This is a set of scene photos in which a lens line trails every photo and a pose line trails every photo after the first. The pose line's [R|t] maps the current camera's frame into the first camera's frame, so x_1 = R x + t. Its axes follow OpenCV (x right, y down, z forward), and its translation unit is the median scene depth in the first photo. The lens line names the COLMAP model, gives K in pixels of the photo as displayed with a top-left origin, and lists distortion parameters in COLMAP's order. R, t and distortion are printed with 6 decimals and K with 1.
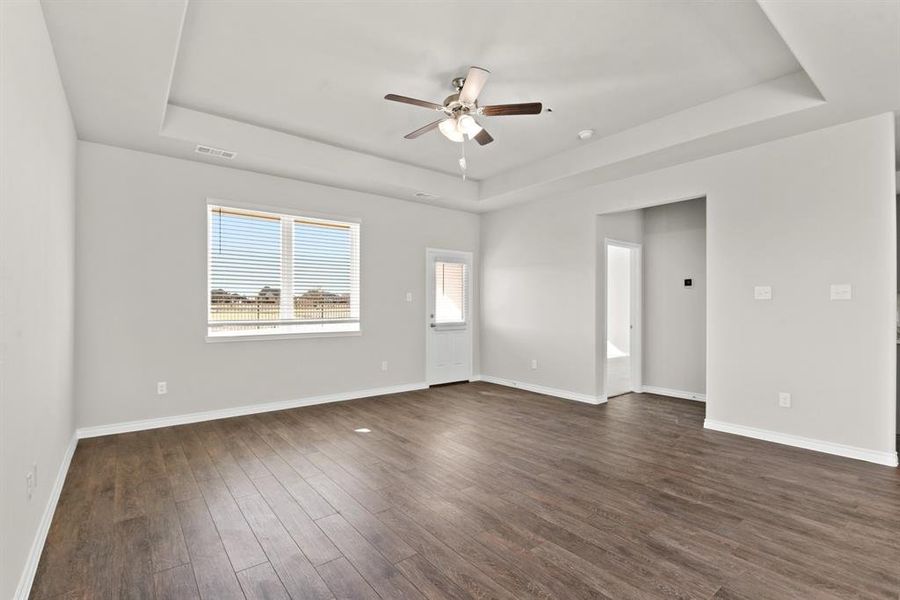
lens RADIAL K [[417.4, 0, 471.5], [0, 417.4, 311.5], [0, 0, 1]] dist [-0.037005, -0.000088]
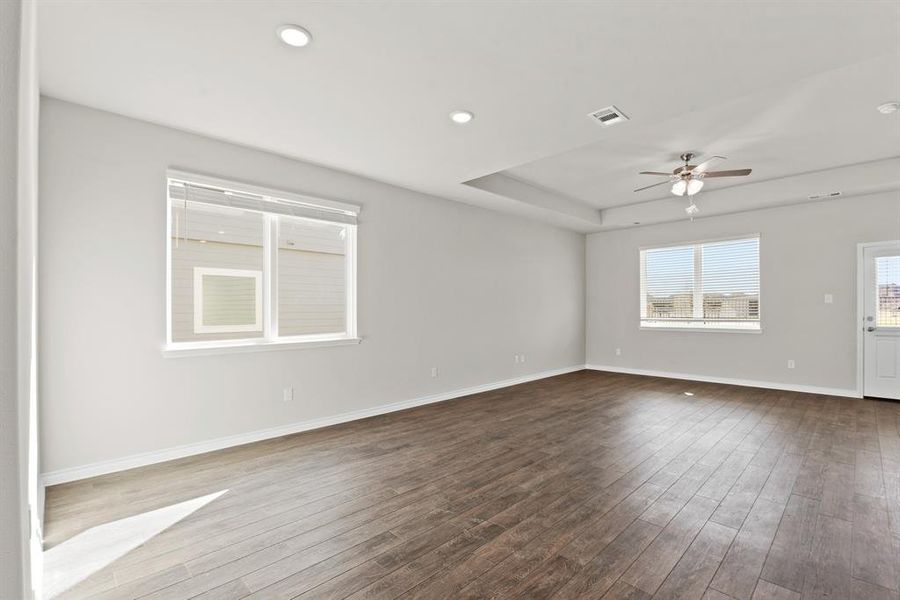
lens RADIAL K [[416.5, 0, 432.5], [0, 416.5, 308.8], [0, 0, 1]] dist [-0.001506, -0.000173]
pose [[0.066910, -0.002514, -0.997756, 1.042482], [-0.008709, 0.999957, -0.003103, 0.000907], [0.997721, 0.008897, 0.066886, 0.015381]]
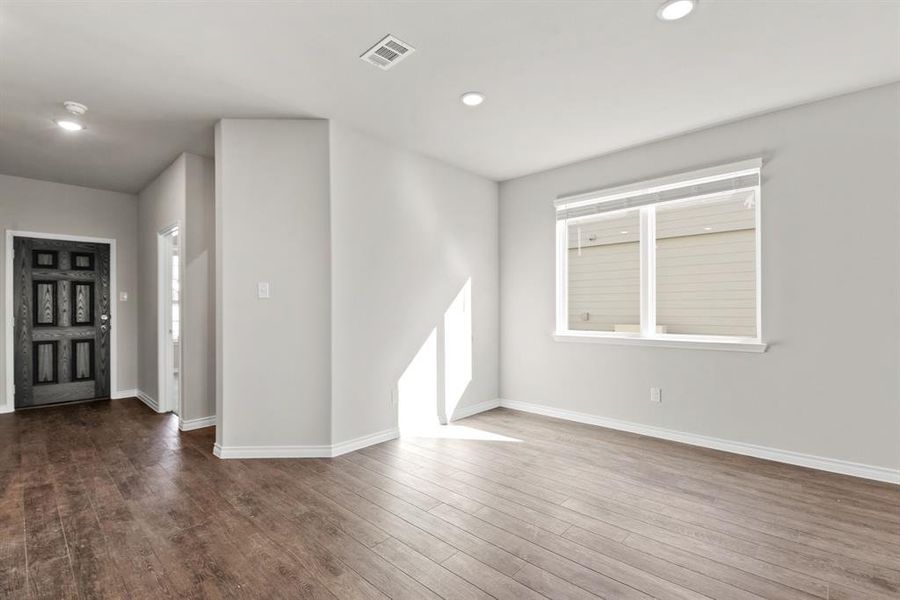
lens RADIAL K [[418.3, 0, 448.3], [0, 418.3, 298.7], [0, 0, 1]] dist [-0.015965, 0.000052]
pose [[-0.994545, -0.003608, -0.104248, 0.622171], [-0.002578, 0.999947, -0.010015, 0.001837], [0.104279, -0.009692, -0.994501, 0.568354]]
